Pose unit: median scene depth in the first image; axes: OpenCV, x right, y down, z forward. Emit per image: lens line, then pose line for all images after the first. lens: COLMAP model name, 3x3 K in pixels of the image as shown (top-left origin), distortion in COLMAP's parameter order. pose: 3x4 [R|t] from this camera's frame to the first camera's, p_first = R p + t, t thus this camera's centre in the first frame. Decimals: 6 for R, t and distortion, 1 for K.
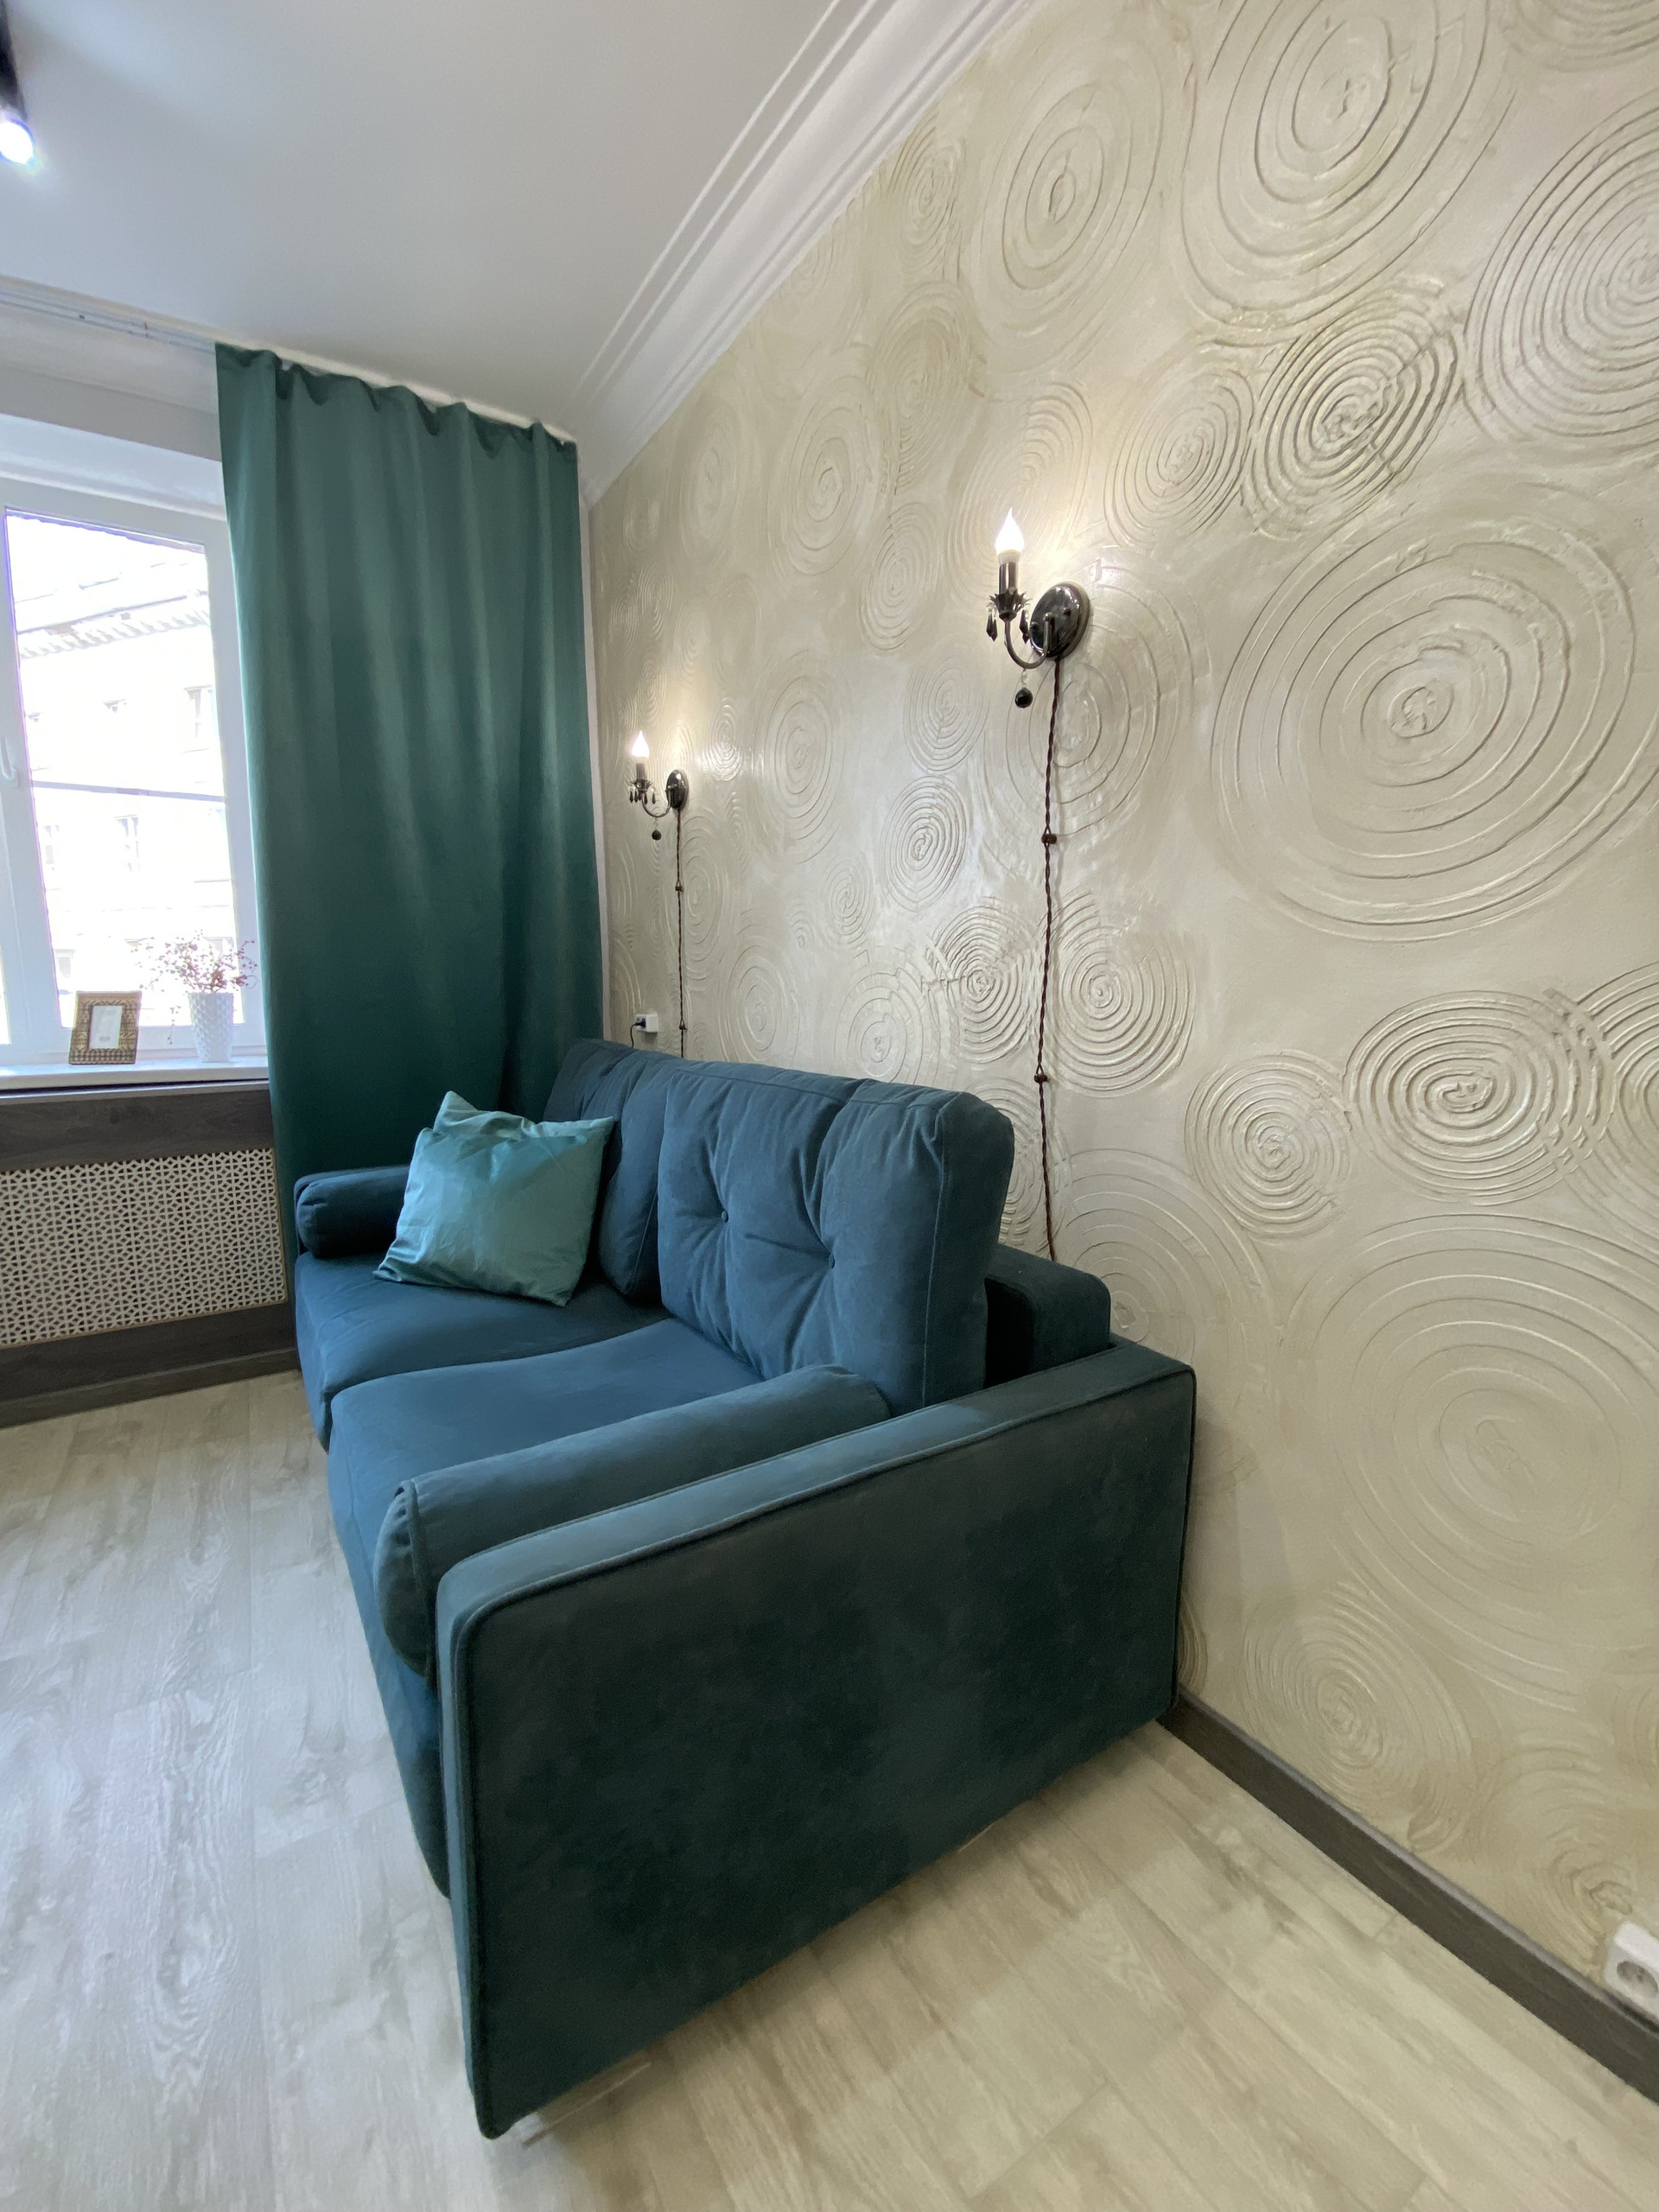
lens RADIAL K [[898.3, 0, 826.9], [0, 898.3, 1099.9], [0, 0, 1]] dist [0.014783, -0.017022]
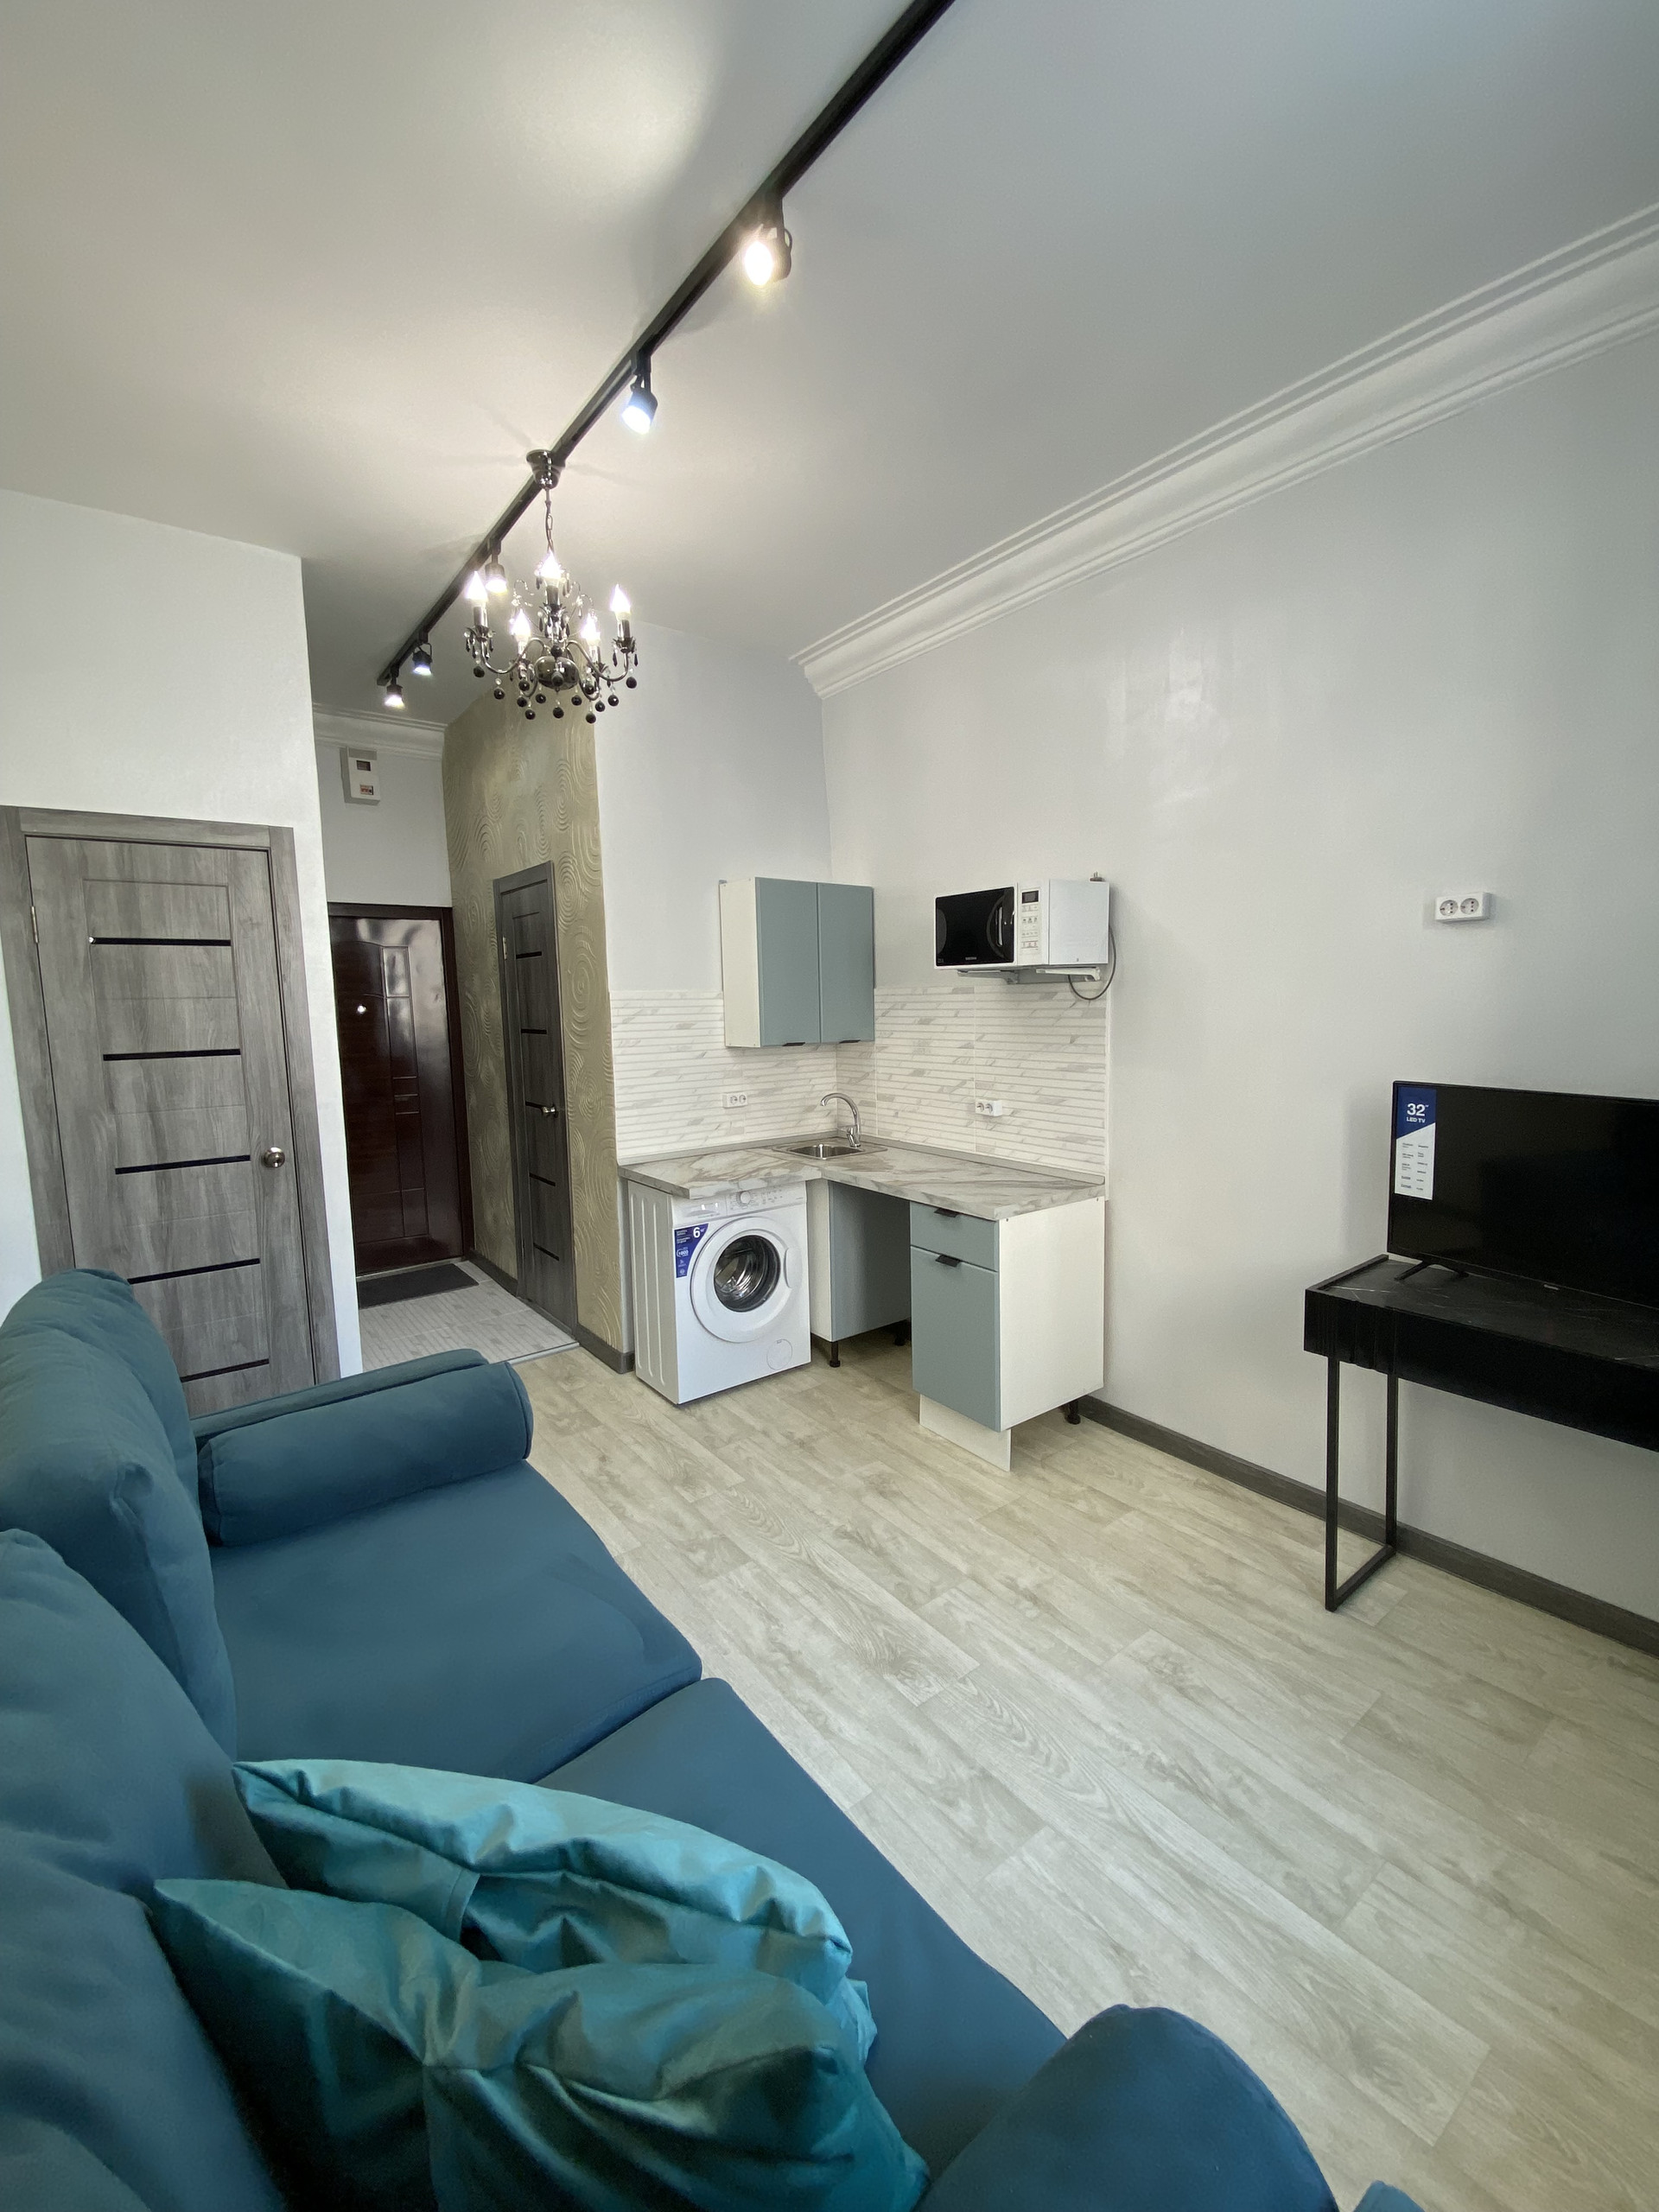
lens RADIAL K [[898.3, 0, 836.5], [0, 898.3, 1099.9], [0, 0, 1]] dist [0.014783, -0.017022]
pose [[-0.995583, 0.034763, -0.087216, -0.667066], [0.012269, 0.969133, 0.246232, -0.439125], [0.093084, 0.244075, -0.965279, 1.846502]]
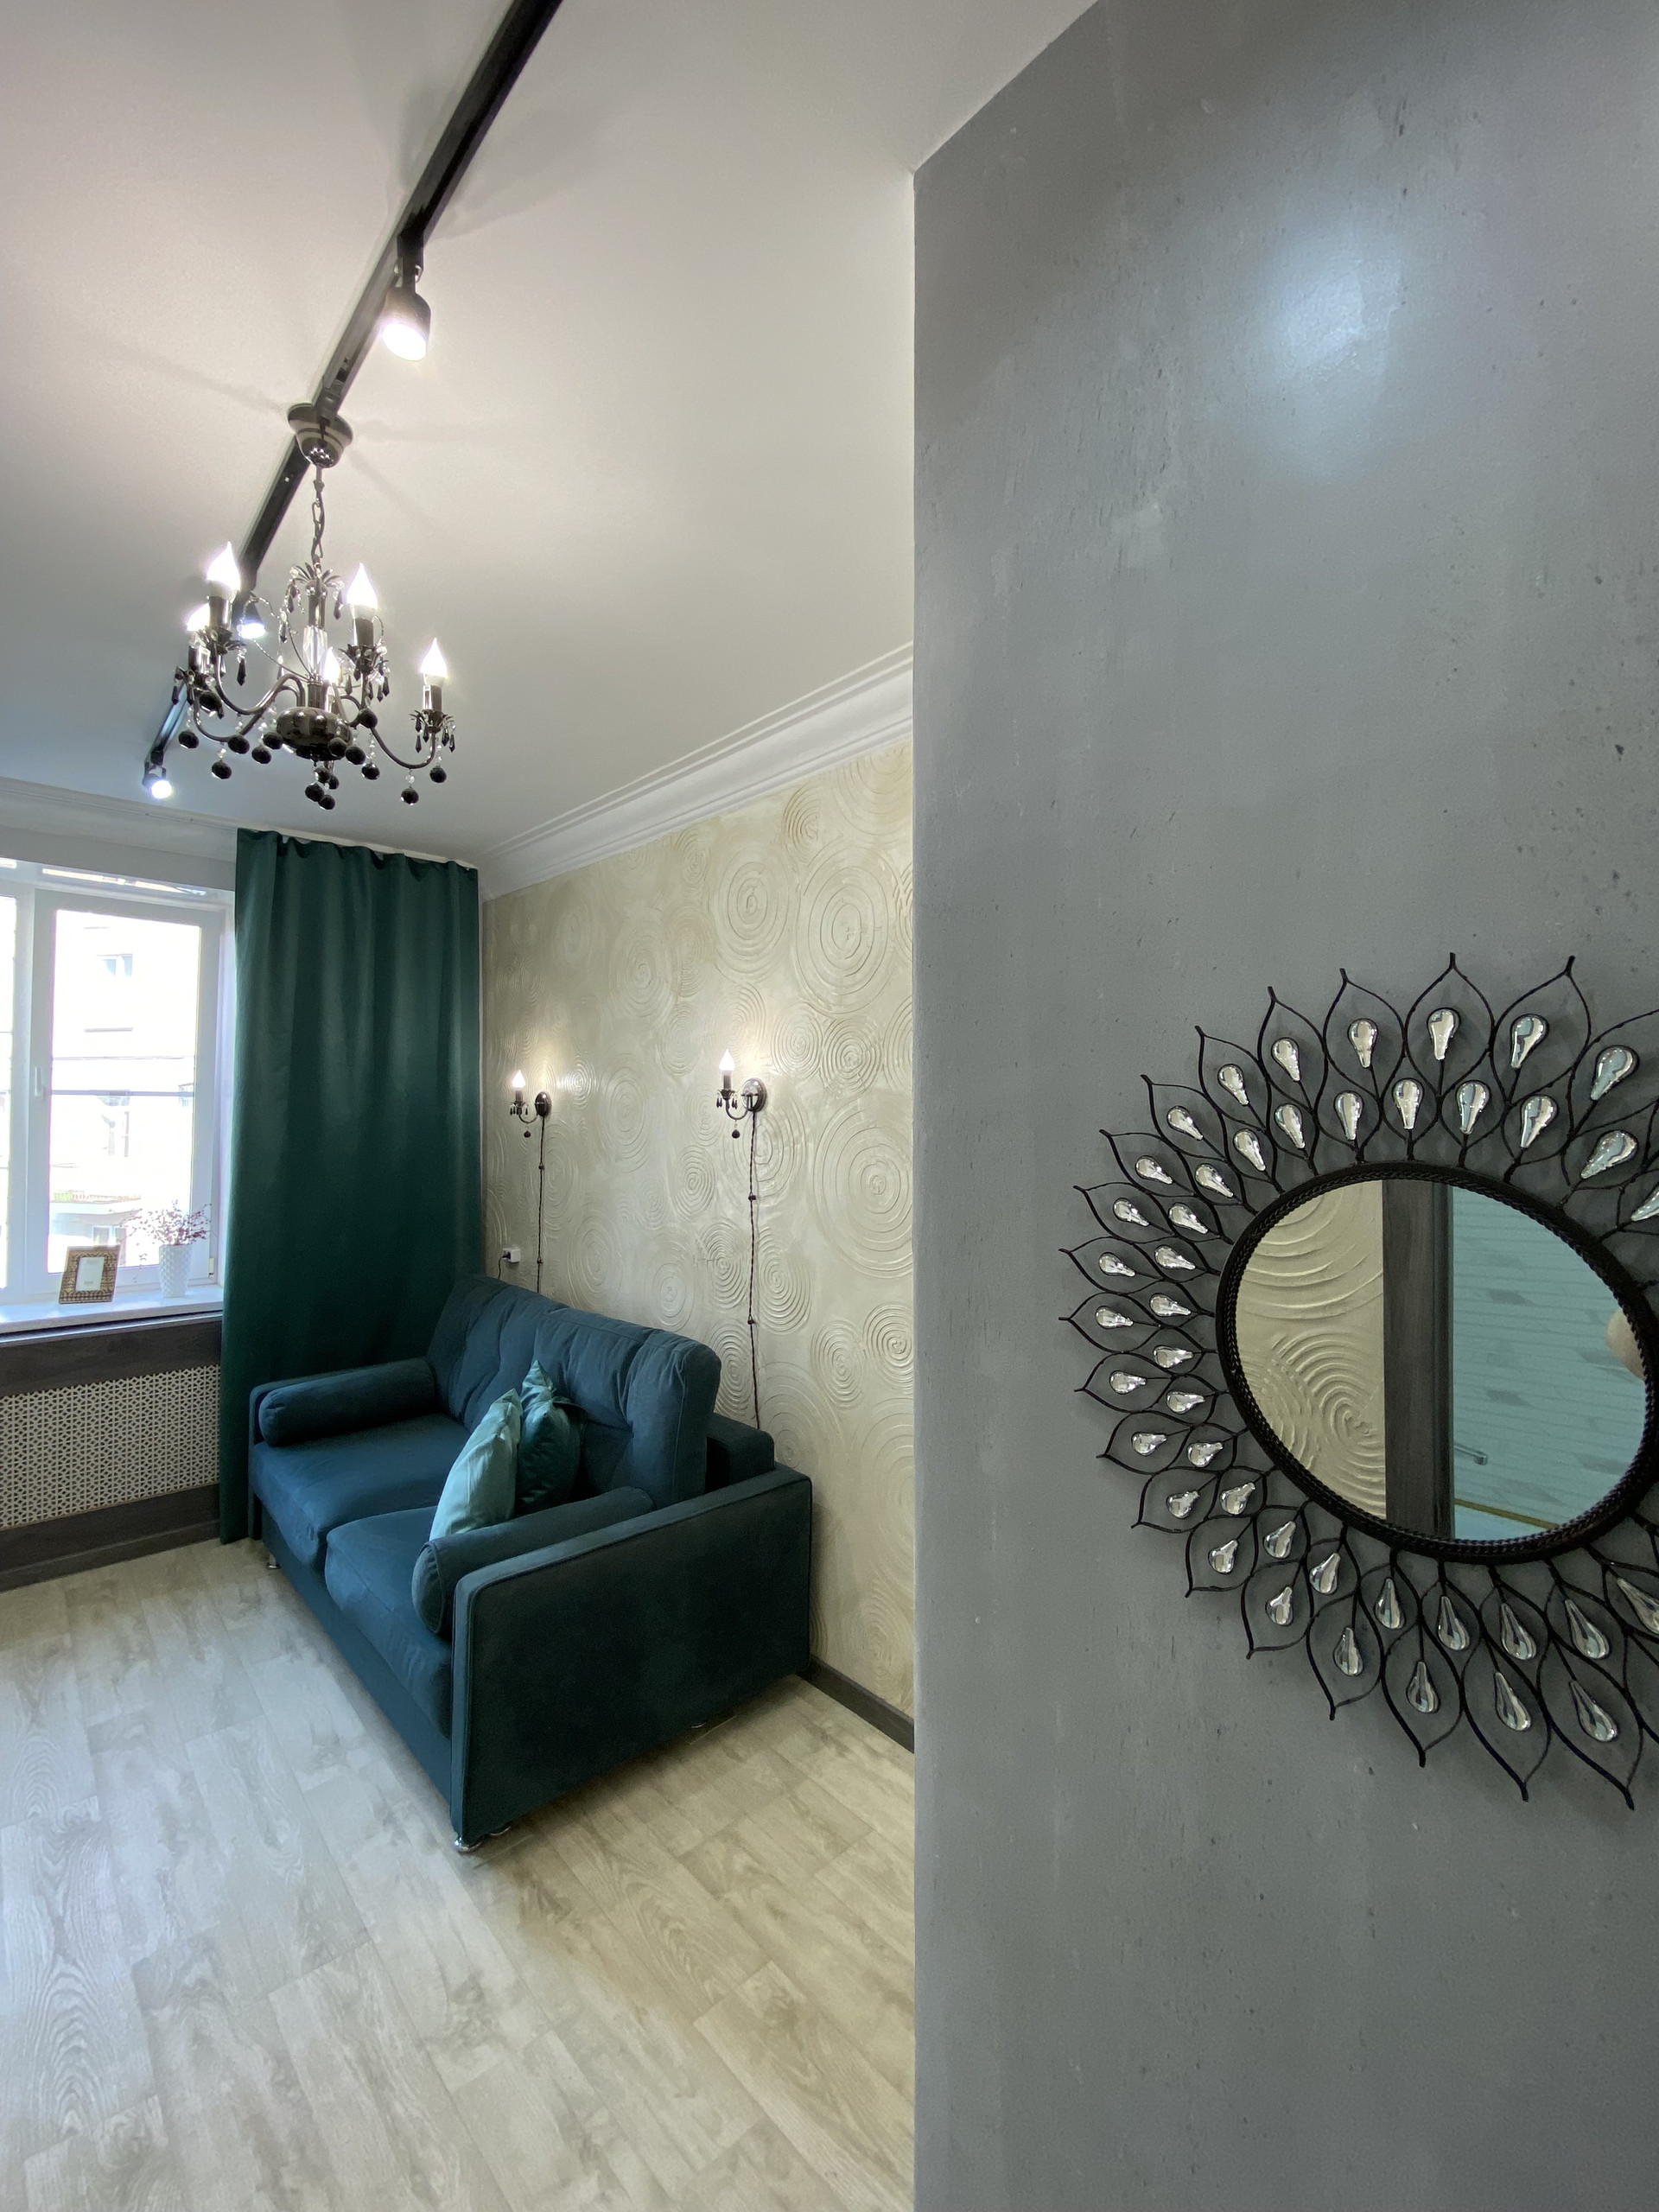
lens RADIAL K [[898.3, 0, 834.5], [0, 898.3, 1101.2], [0, 0, 1]] dist [0.014783, -0.017022]
pose [[0.982404, 0.011647, 0.186406, 0.059776], [0.017050, 0.988293, -0.151610, -0.207040], [-0.185990, 0.152120, 0.970704, -0.984278]]
